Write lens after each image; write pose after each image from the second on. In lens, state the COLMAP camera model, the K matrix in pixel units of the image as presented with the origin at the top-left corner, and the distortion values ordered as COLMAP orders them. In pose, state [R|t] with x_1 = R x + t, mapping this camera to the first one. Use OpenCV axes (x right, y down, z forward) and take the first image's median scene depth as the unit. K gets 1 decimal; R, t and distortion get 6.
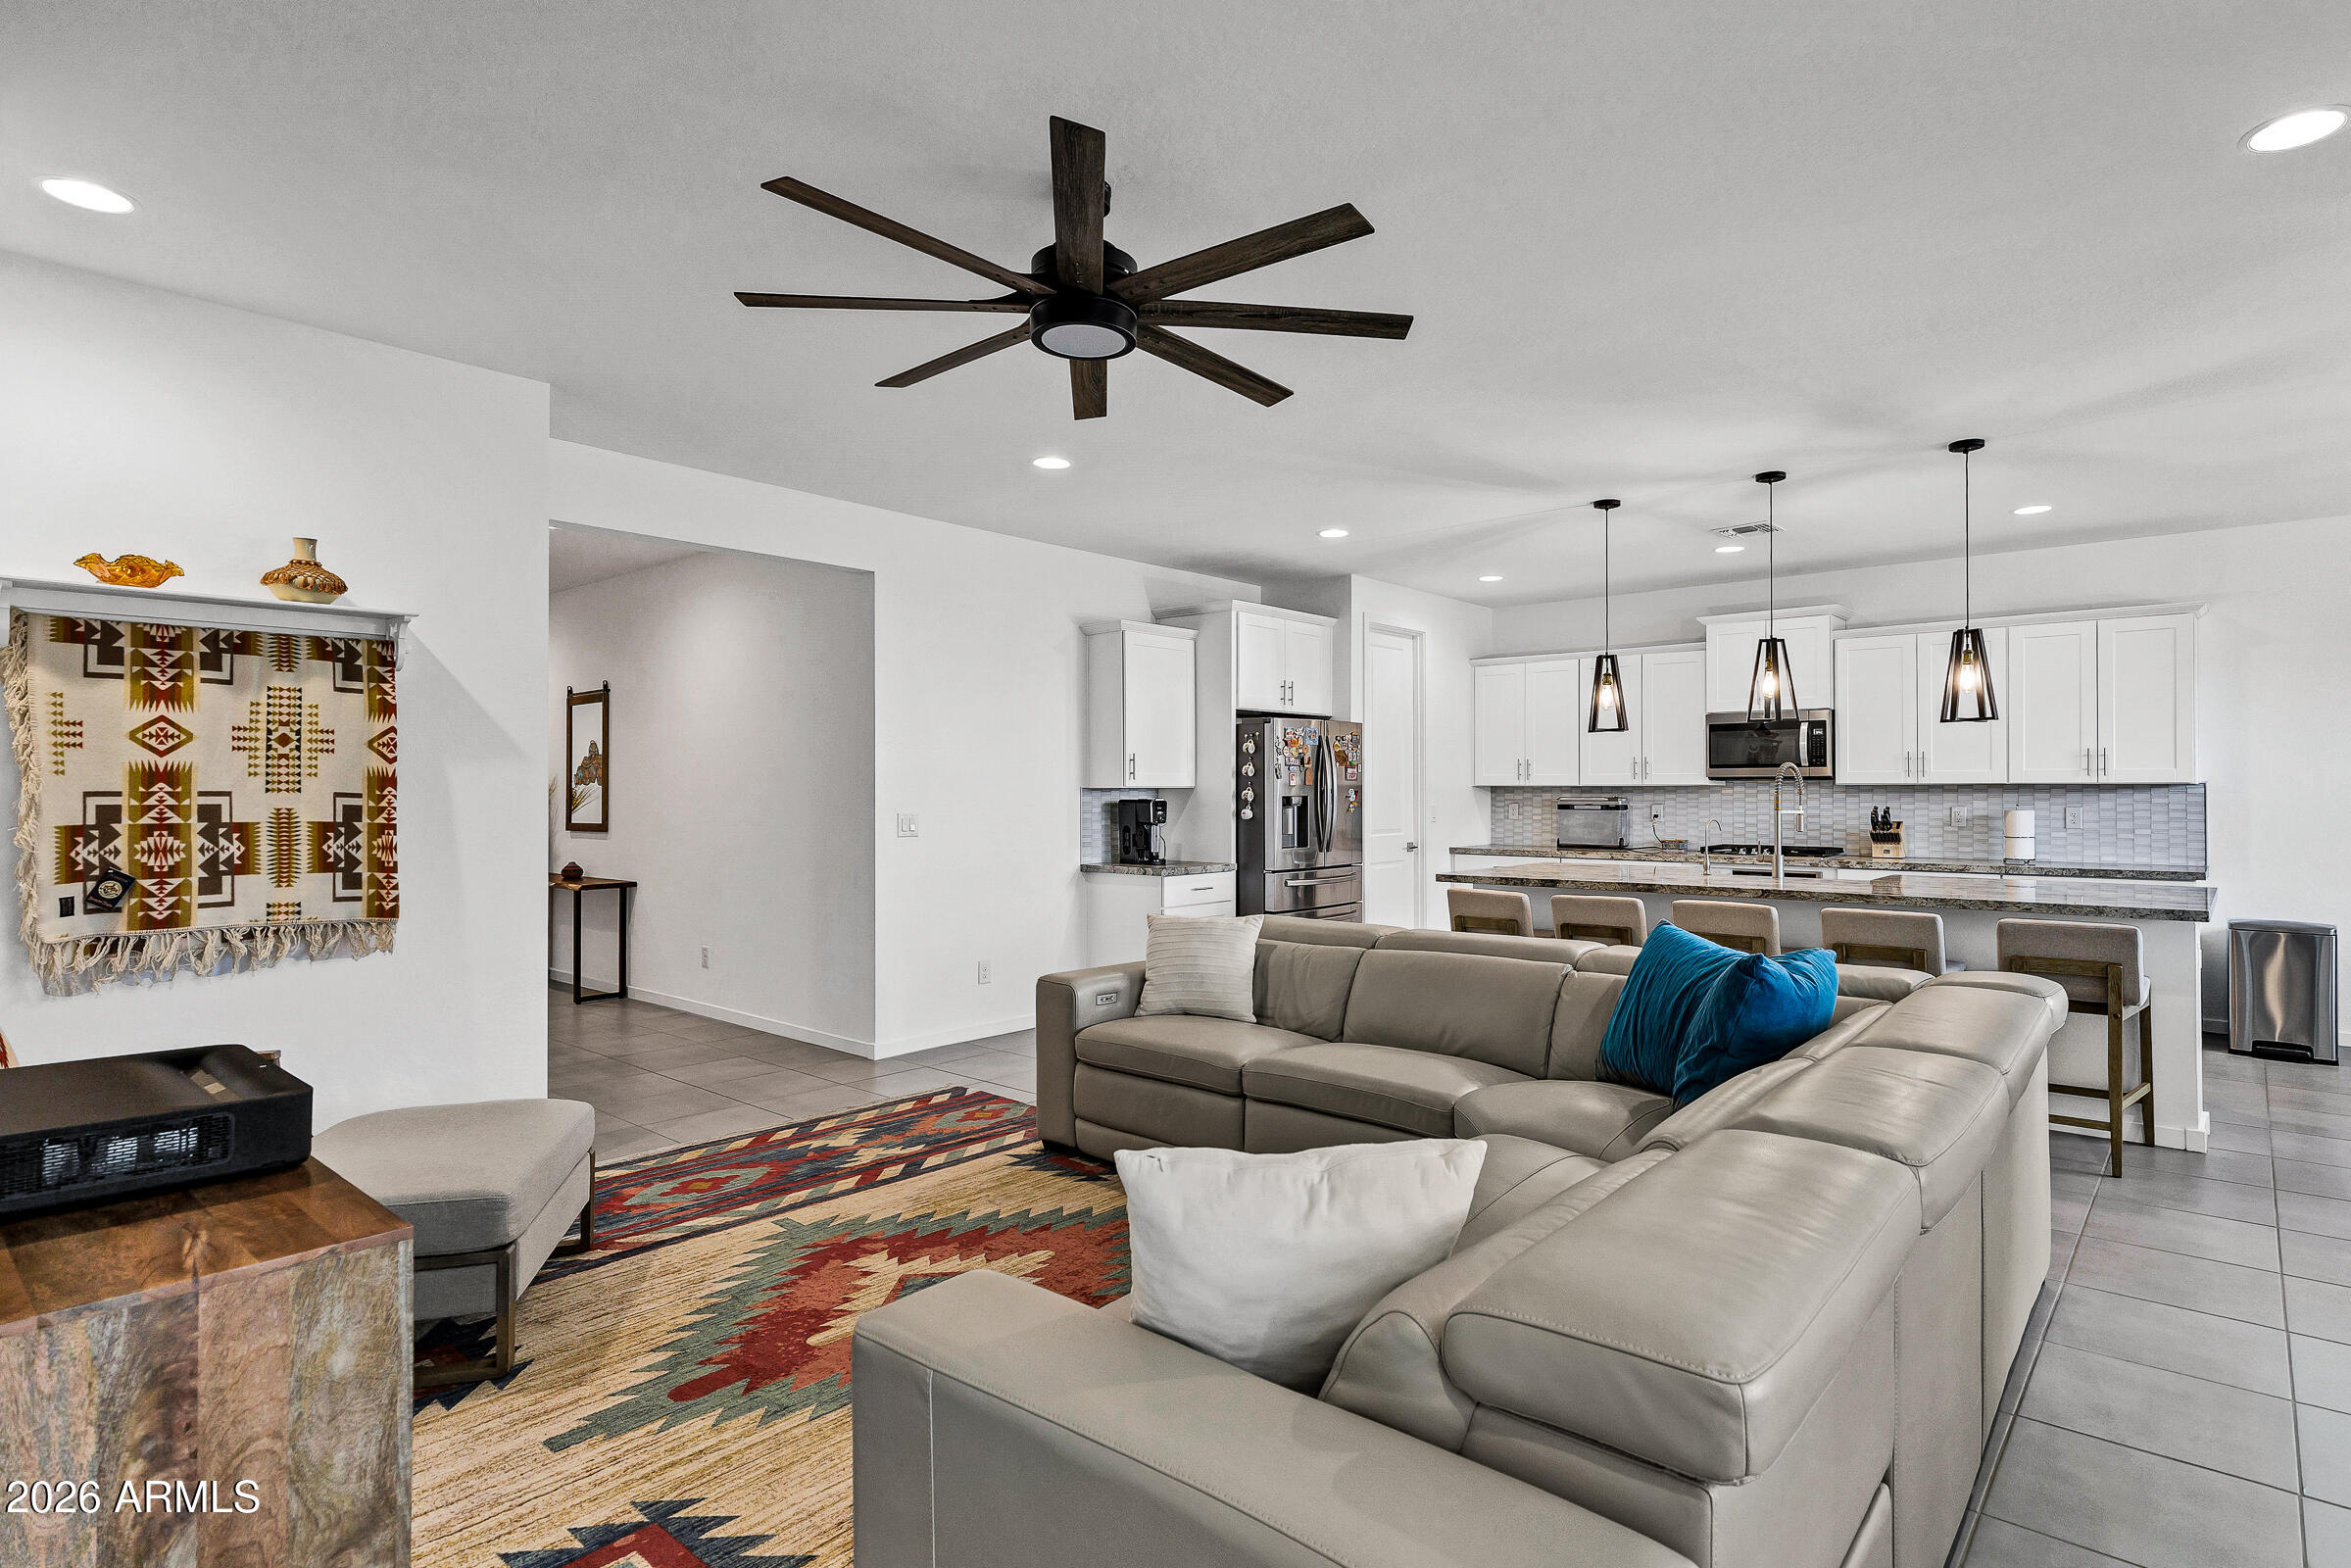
lens RADIAL K [[1156.1, 0, 1238.1], [0, 1156.1, 786.8], [0, 0, 1]] dist [0.000600, -0.000342]
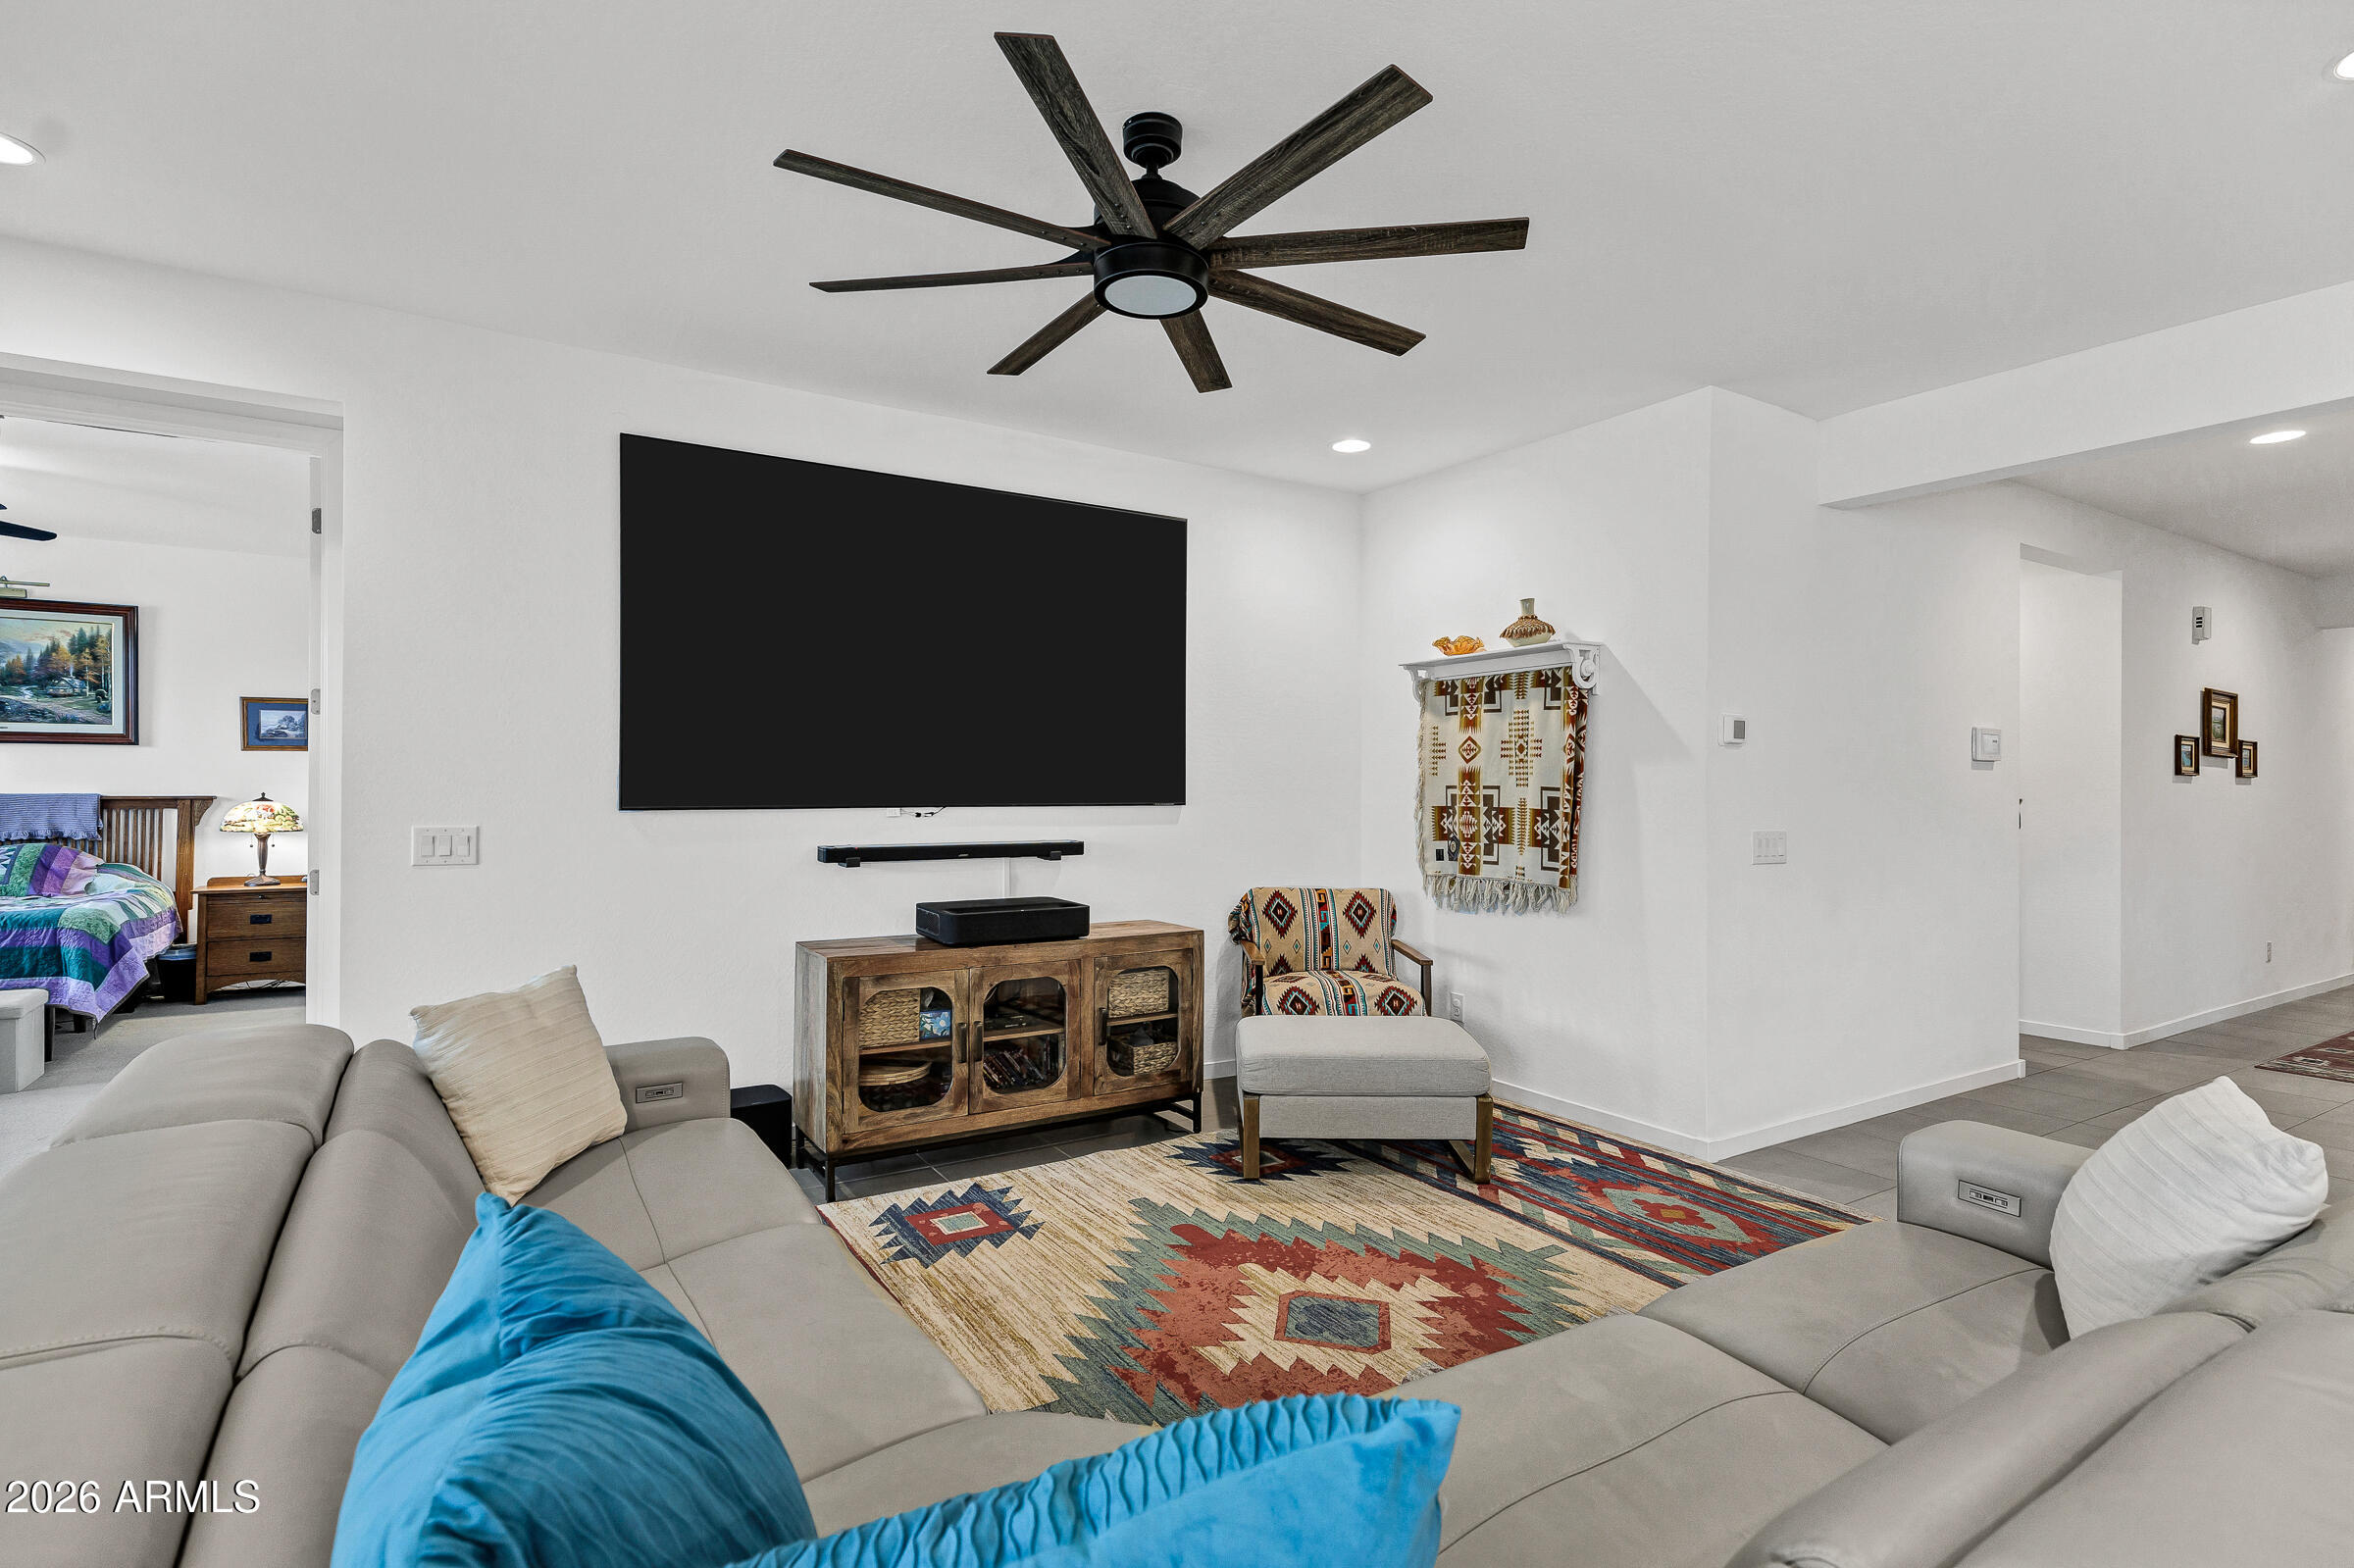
lens RADIAL K [[1157.4, 0, 1239.6], [0, 1157.4, 786.9], [0, 0, 1]] dist [0.000600, -0.000342]
pose [[-0.278670, 0.000866, -0.960387, 0.614530], [-0.000307, 0.999999, 0.000991, 0.003913], [0.960387, 0.000571, -0.278669, 1.096908]]
